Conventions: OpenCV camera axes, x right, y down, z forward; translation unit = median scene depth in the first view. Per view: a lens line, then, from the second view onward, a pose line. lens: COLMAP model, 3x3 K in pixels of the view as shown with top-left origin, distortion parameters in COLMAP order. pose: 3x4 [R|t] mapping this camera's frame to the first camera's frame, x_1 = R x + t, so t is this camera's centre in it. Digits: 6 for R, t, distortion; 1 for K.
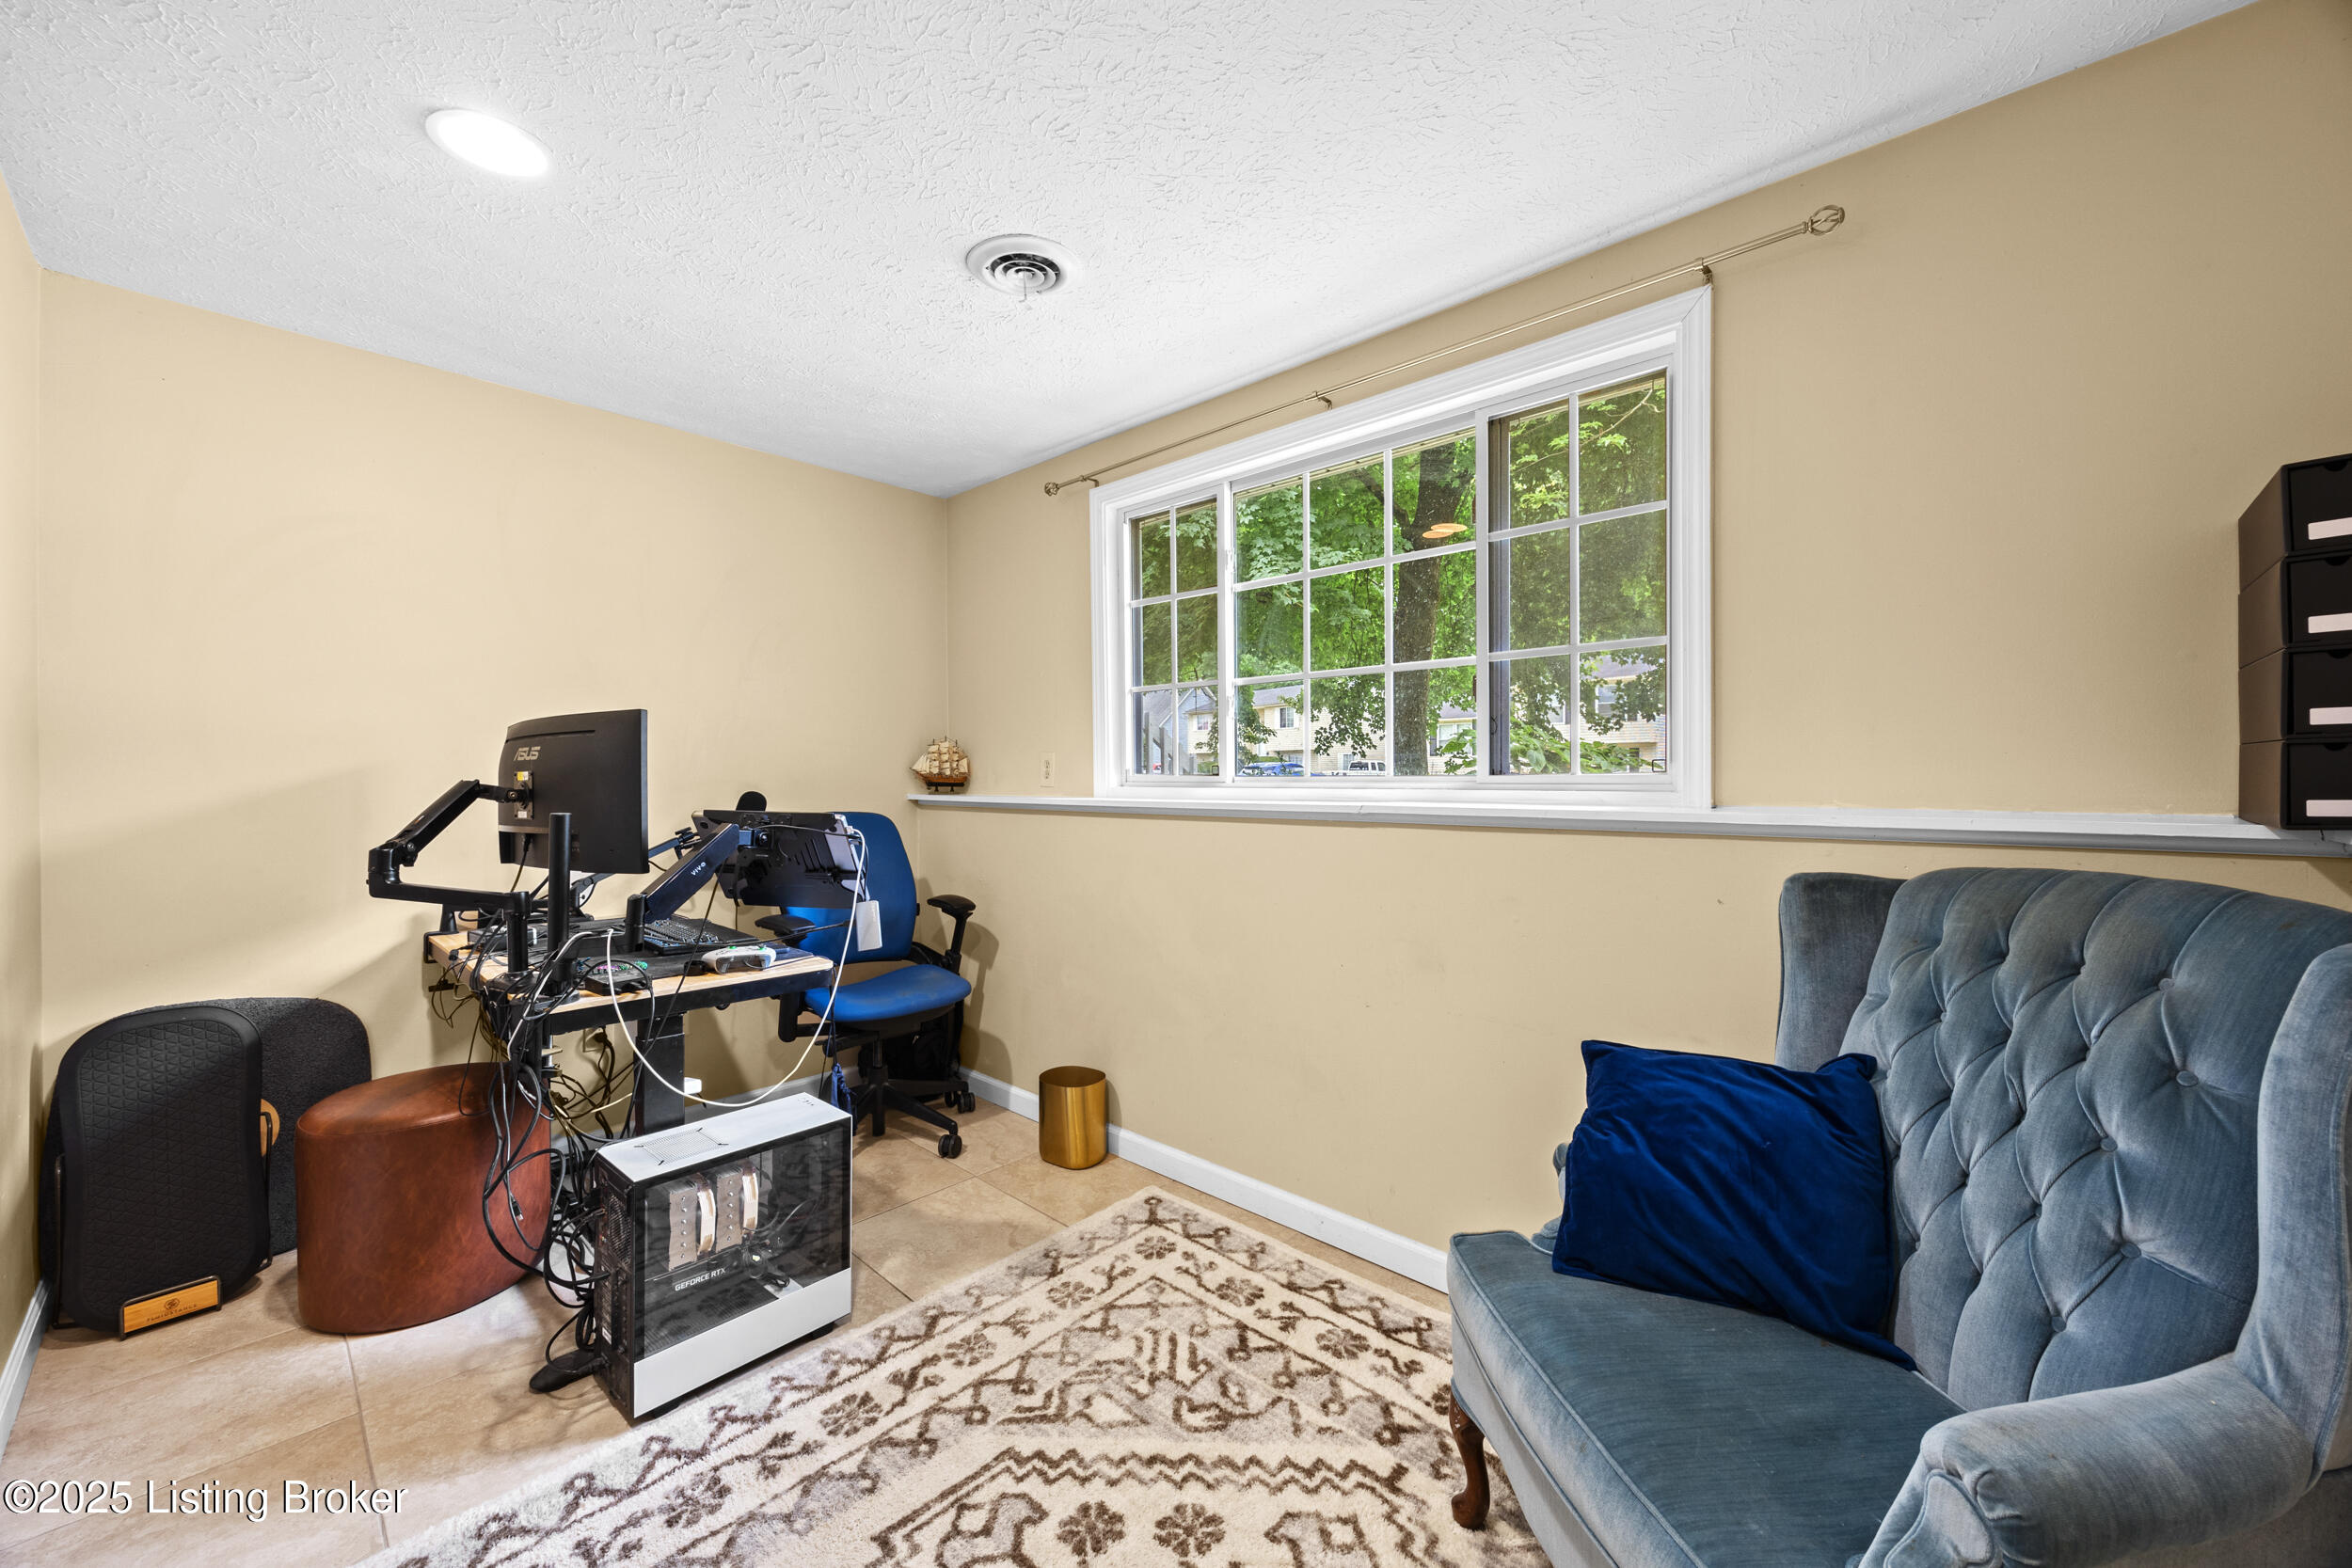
lens RADIAL K [[894.1, 0, 1187.6], [0, 894.1, 779.1], [0, 0, 1]] dist [-0.008576, 0.000968]
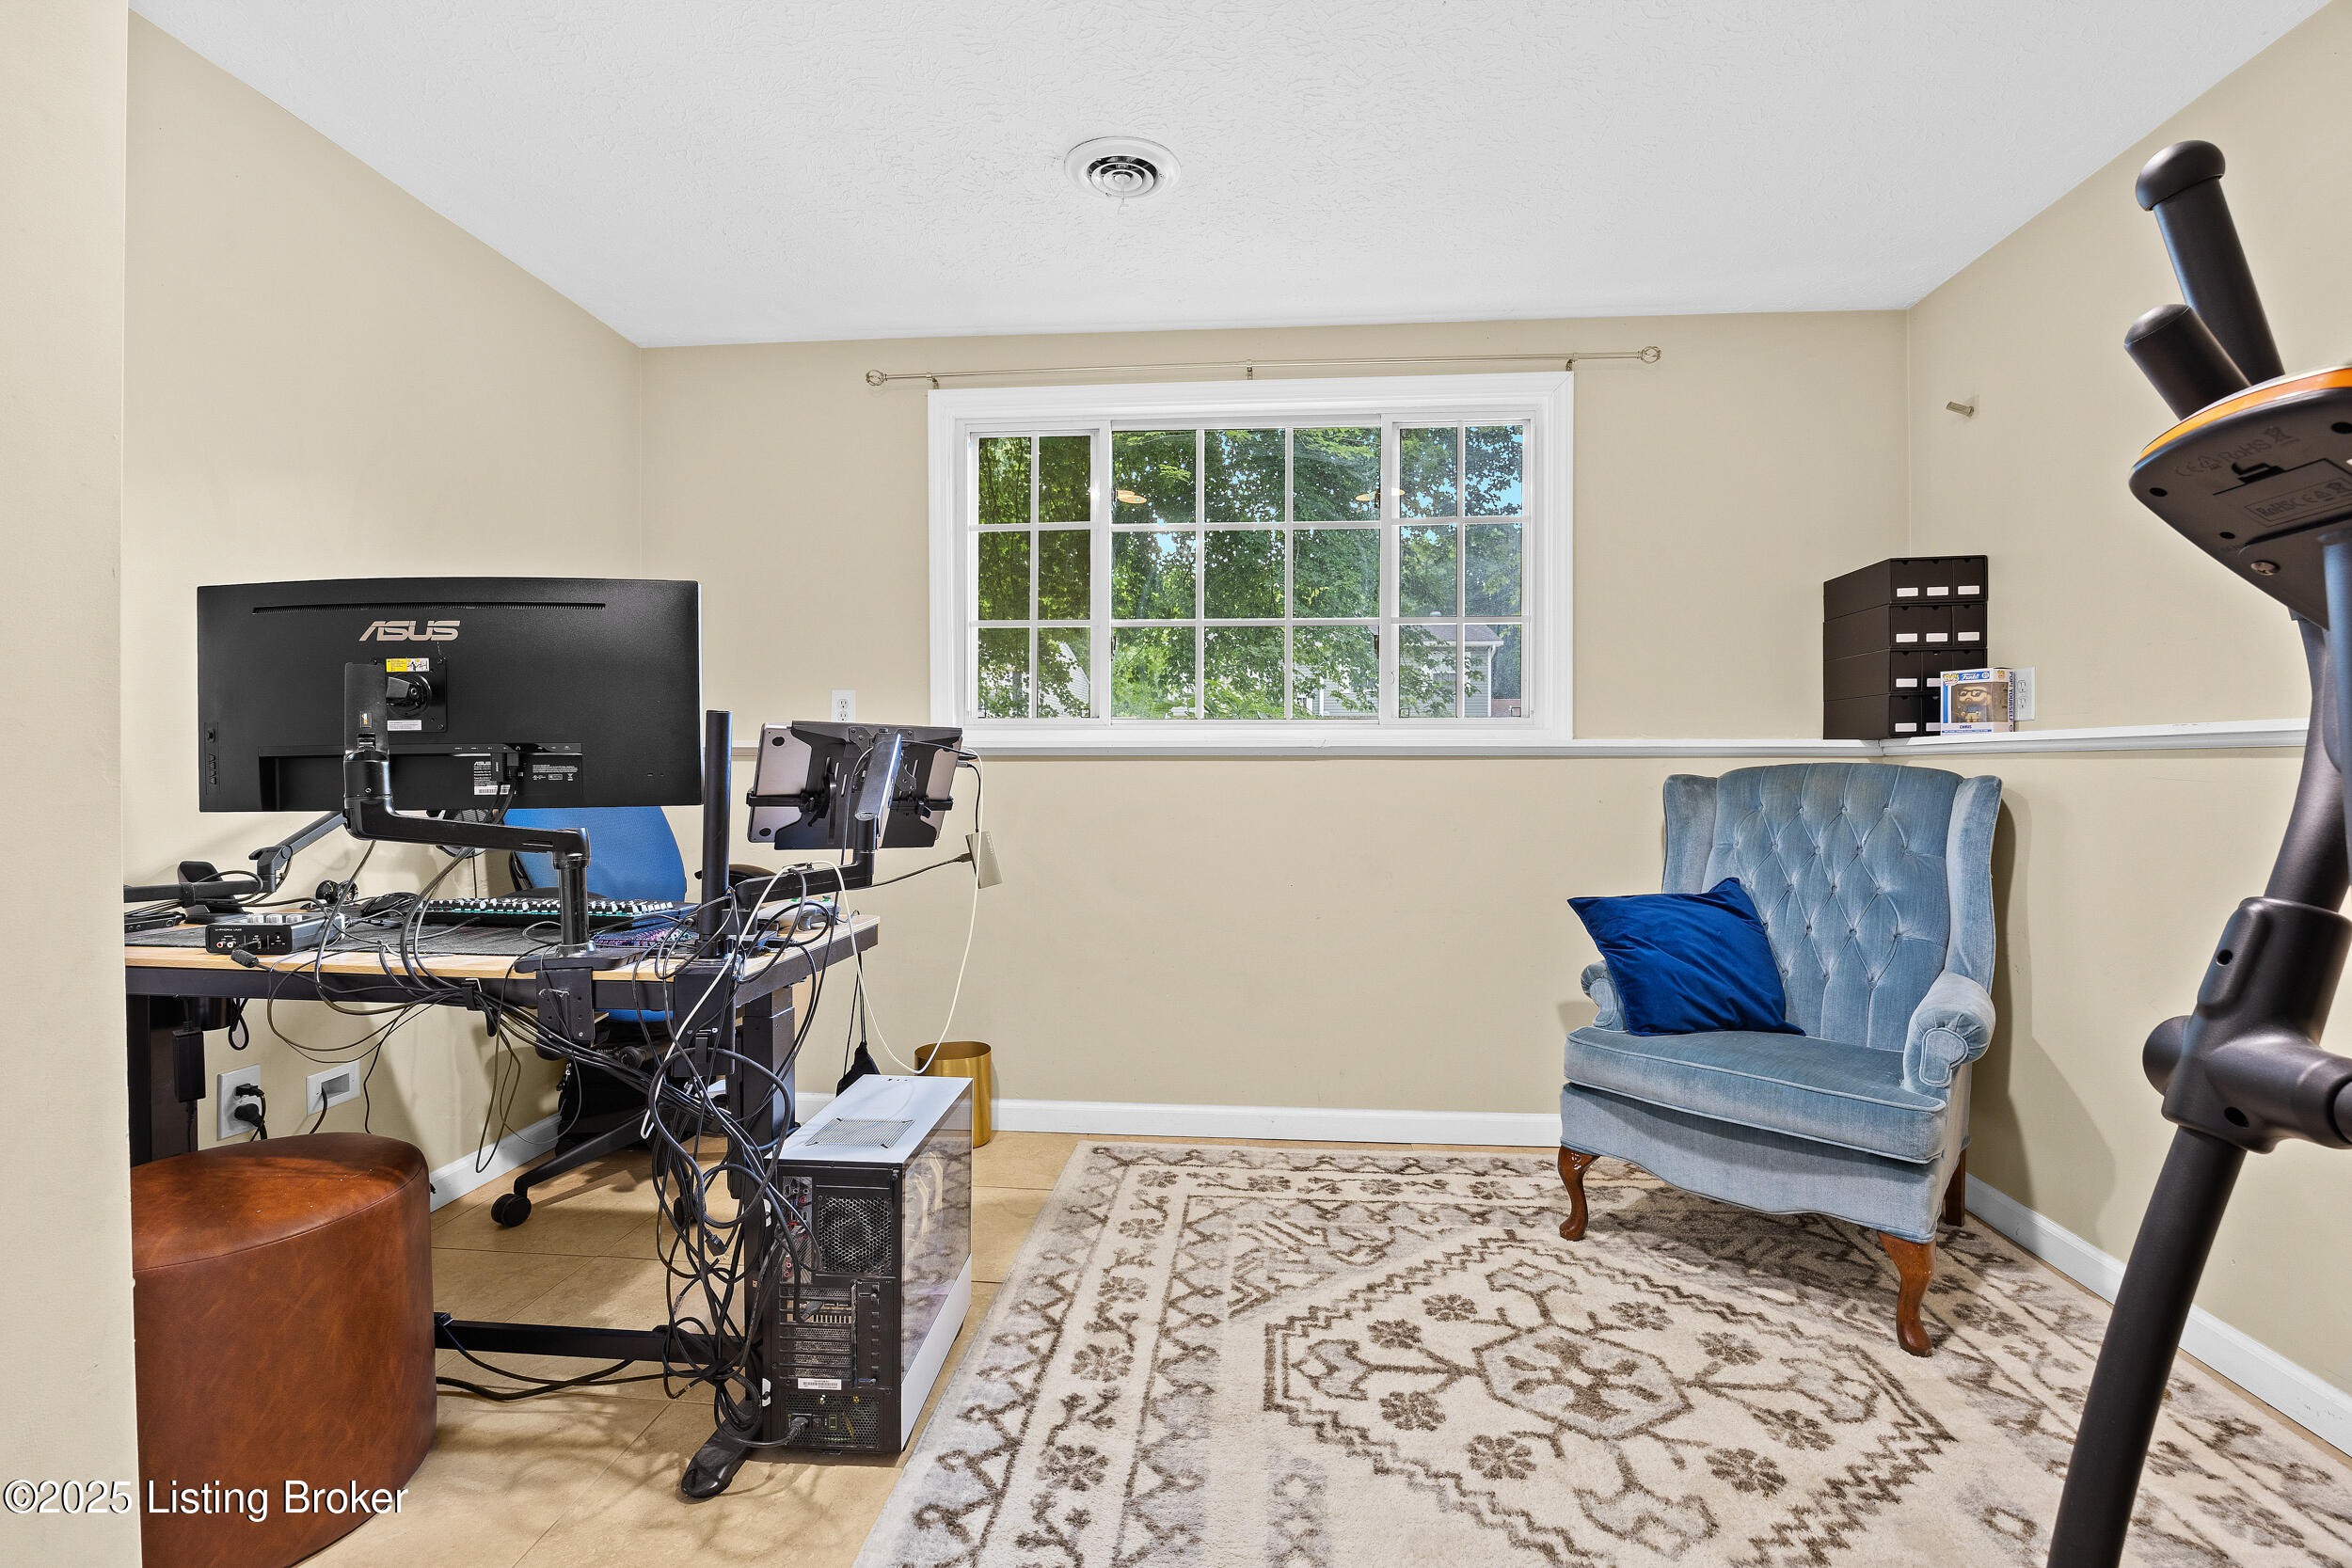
lens RADIAL K [[1020.7, 0, 1185.4], [0, 1020.7, 780.9], [0, 0, 1]] dist [-0.022192, 0.000302]
pose [[0.788552, -0.002069, 0.614965, -0.922616], [-0.001770, 0.999983, 0.005634, 0.092118], [-0.614966, -0.005531, 0.788535, 0.104800]]
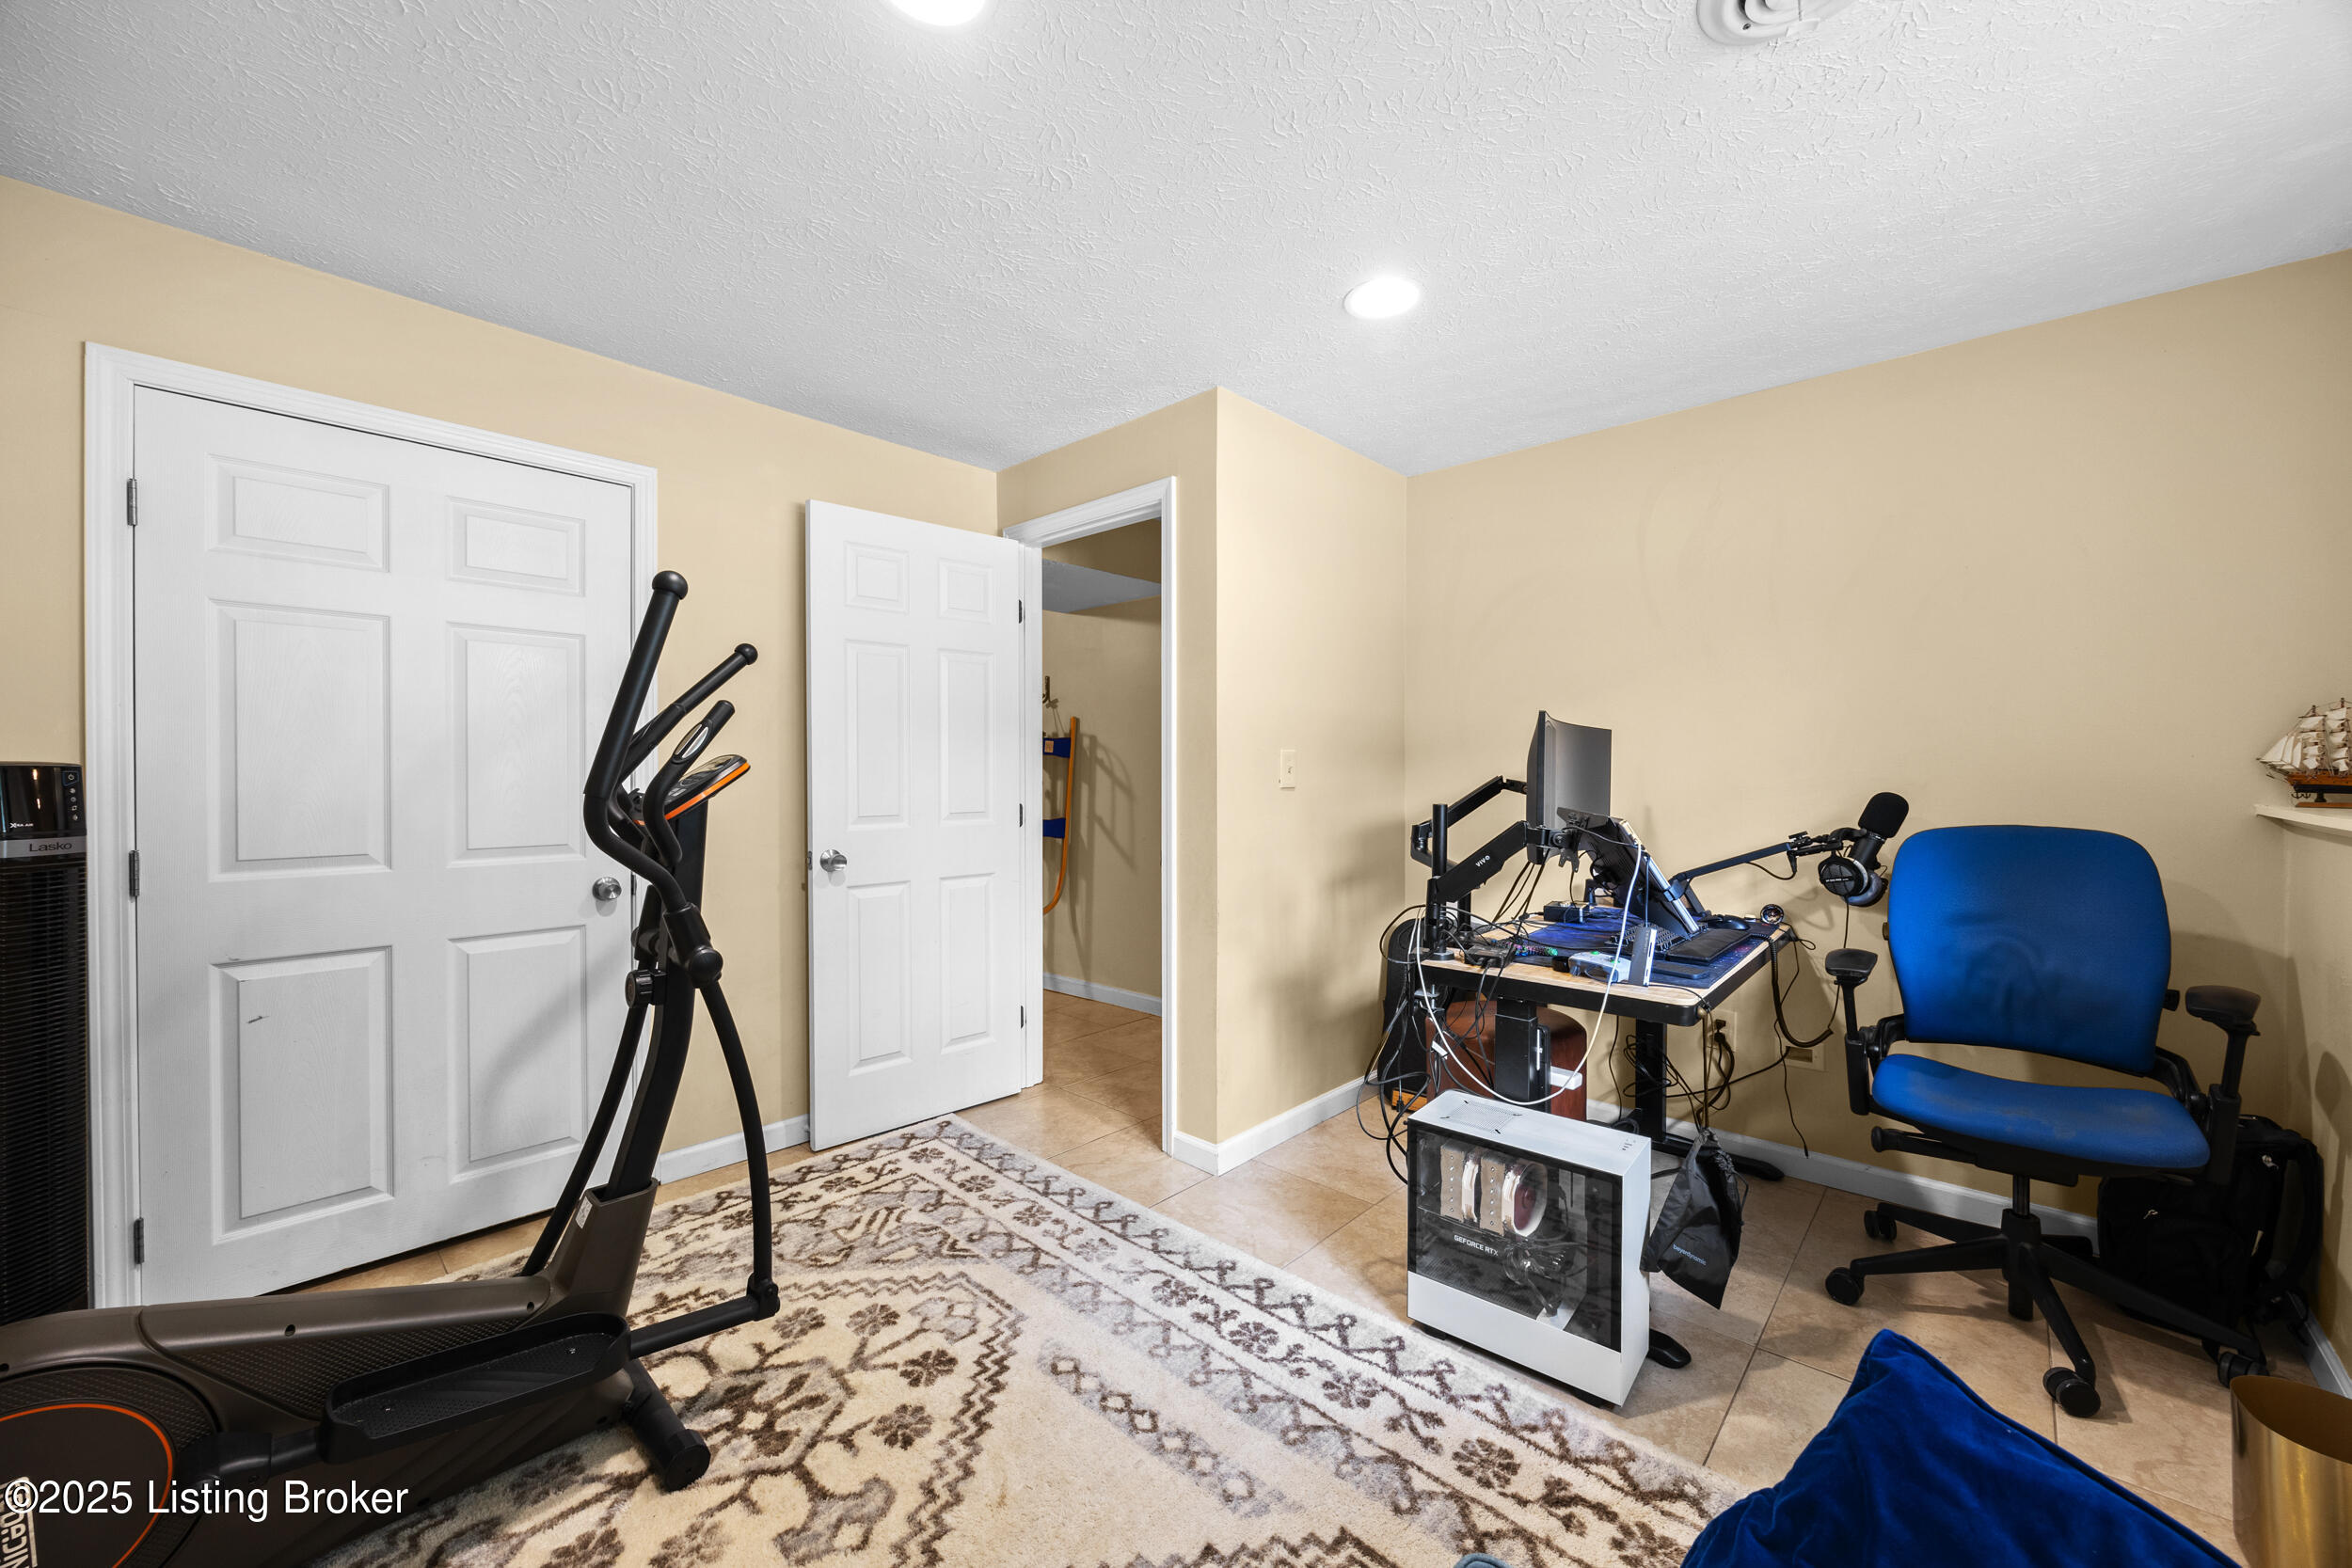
lens RADIAL K [[894.1, 0, 1186.4], [0, 894.1, 793.9], [0, 0, 1]] dist [-0.008576, 0.000968]
pose [[0.003146, 0.026969, -0.999631, 0.504803], [-0.005461, 0.999622, 0.026952, -0.003949], [0.999980, 0.005375, 0.003292, 0.652958]]
